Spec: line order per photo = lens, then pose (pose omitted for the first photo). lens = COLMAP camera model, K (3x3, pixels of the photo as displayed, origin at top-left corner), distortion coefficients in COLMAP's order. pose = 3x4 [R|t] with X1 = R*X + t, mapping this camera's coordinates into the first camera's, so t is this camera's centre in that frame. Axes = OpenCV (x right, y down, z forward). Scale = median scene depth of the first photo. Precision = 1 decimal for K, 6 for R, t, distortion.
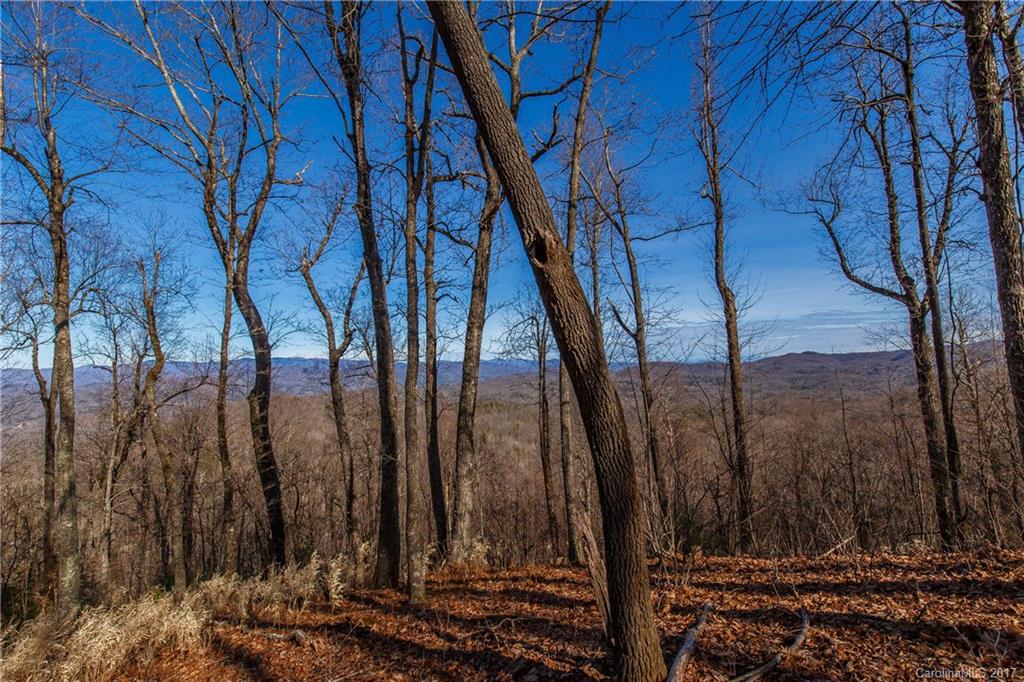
lens RADIAL K [[475.1, 0, 512.0], [0, 475.1, 341.0], [0, 0, 1]] dist [0.024281, -0.019612]
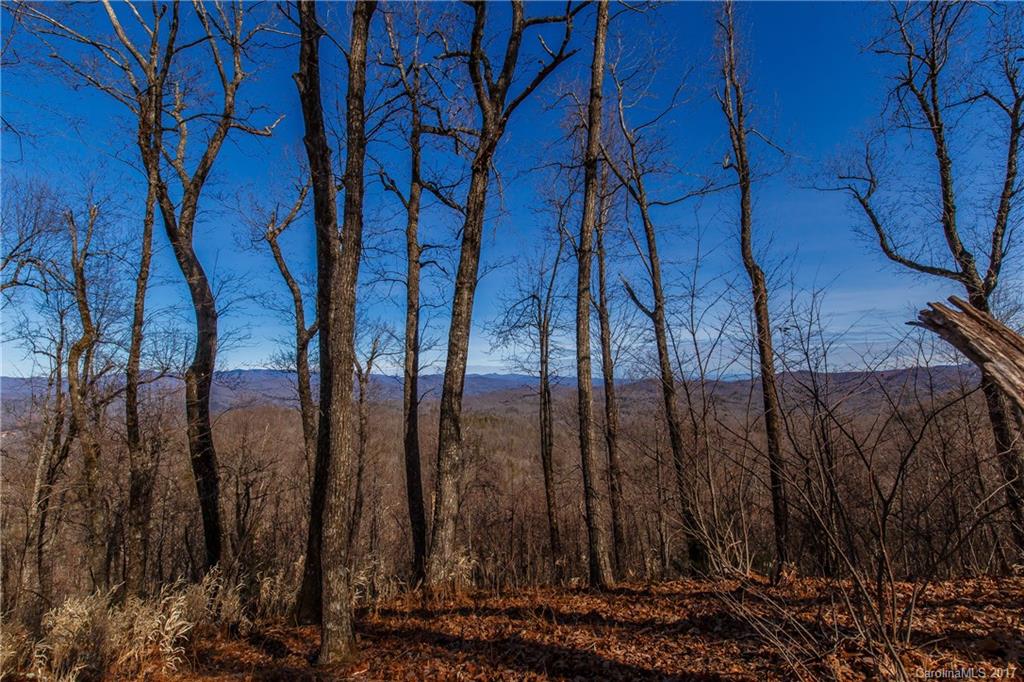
lens RADIAL K [[469.1, 0, 513.1], [0, 469.1, 340.5], [0, 0, 1]] dist [0.020699, -0.017366]
pose [[0.999836, 0.013986, 0.011488, -0.002750], [-0.013528, 0.999146, -0.039049, 0.078855], [-0.012025, 0.038887, 0.999171, 0.174070]]
